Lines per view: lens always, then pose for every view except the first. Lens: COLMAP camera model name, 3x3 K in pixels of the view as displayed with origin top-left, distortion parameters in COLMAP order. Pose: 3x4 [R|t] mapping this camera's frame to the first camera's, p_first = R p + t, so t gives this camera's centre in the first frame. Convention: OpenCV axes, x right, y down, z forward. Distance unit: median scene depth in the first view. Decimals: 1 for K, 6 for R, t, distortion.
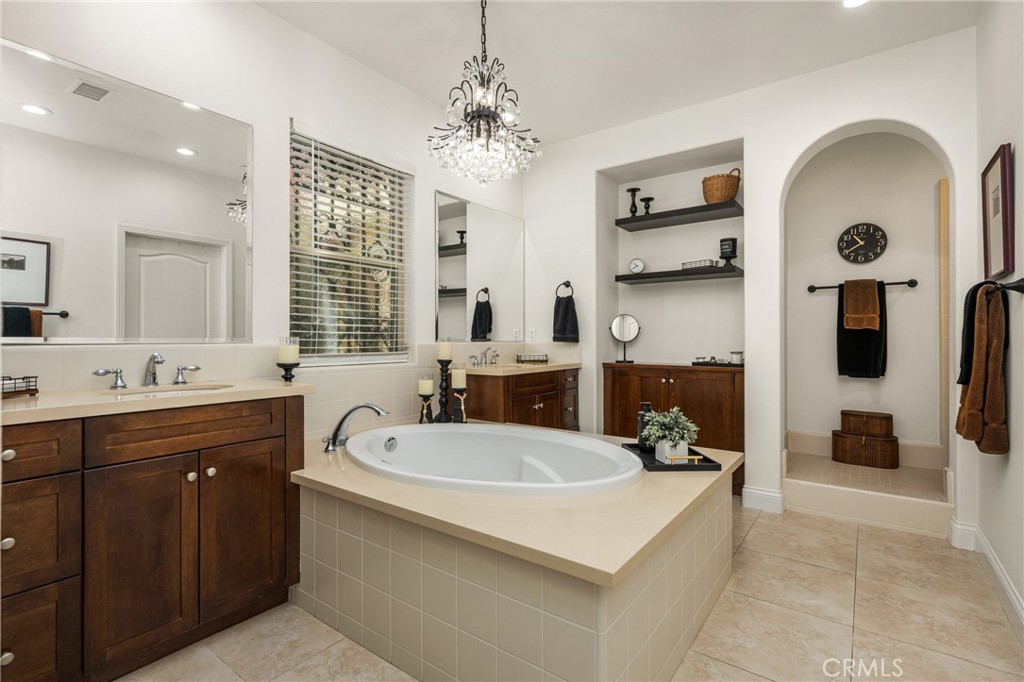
lens RADIAL K [[483.4, 0, 512.1], [0, 483.4, 336.3], [0, 0, 1]] dist [0.005384, 0.000664]
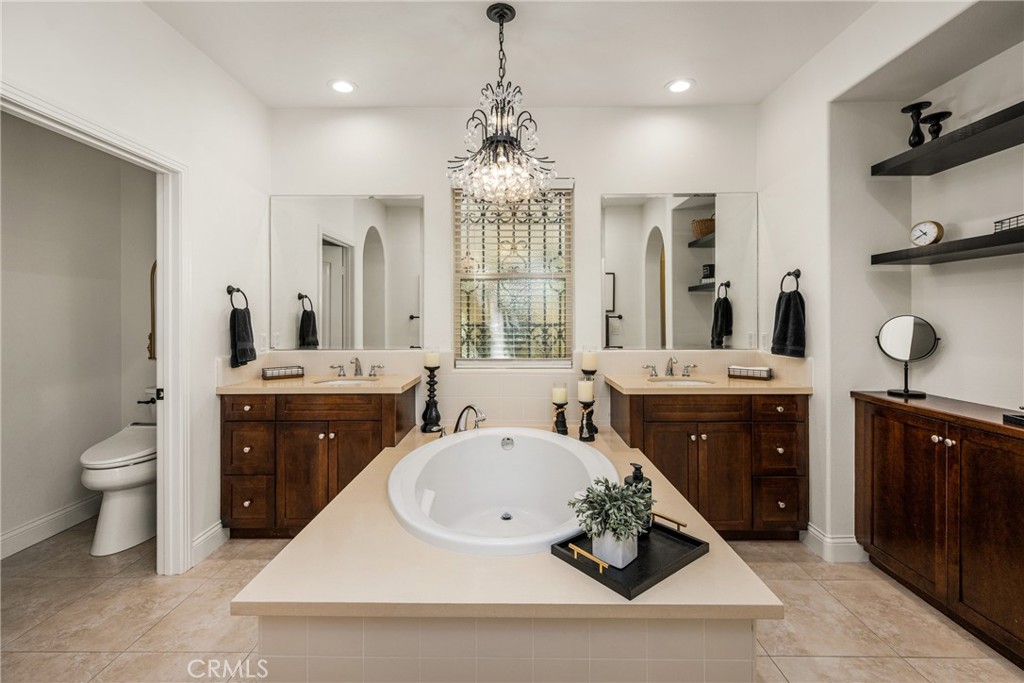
lens RADIAL K [[460.4, 0, 508.1], [0, 460.4, 317.7], [0, 0, 1]] dist [0.000077, -0.000980]
pose [[0.575409, -0.001282, -0.817865, 0.540450], [0.008528, 0.999954, 0.004432, -0.063941], [0.817822, -0.009525, 0.575393, 0.335734]]
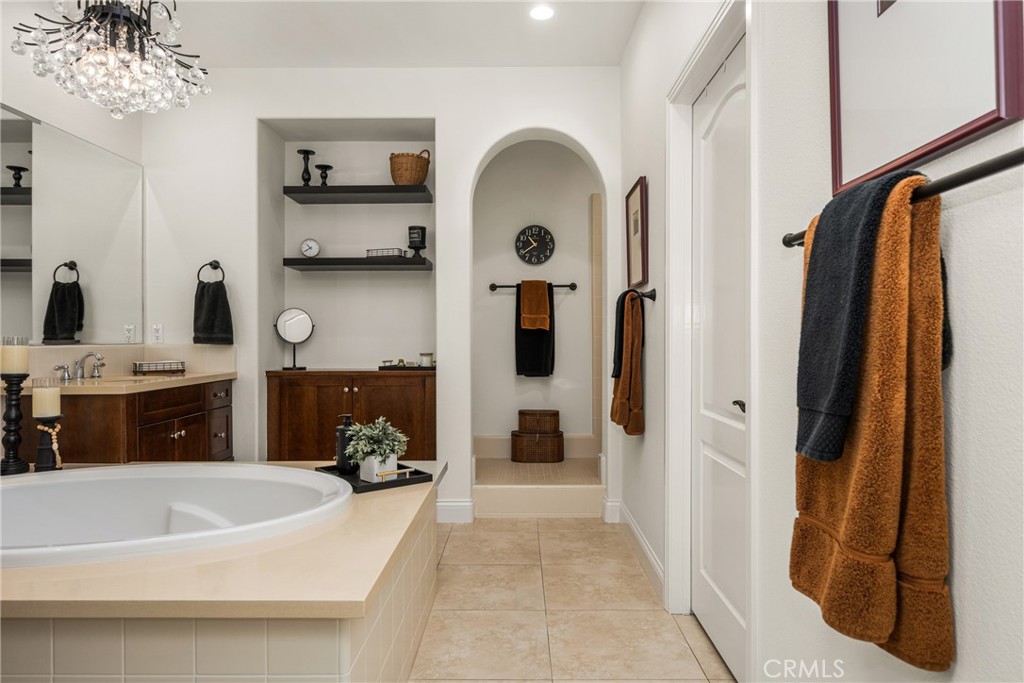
lens RADIAL K [[617.9, 0, 516.2], [0, 617.9, 336.0], [0, 0, 1]] dist [0.002002, 0.005776]
pose [[0.810922, -0.000122, 0.585155, -0.081414], [0.000198, 1.000000, -0.000065, -0.000164], [-0.585155, 0.000168, 0.810922, -0.033515]]
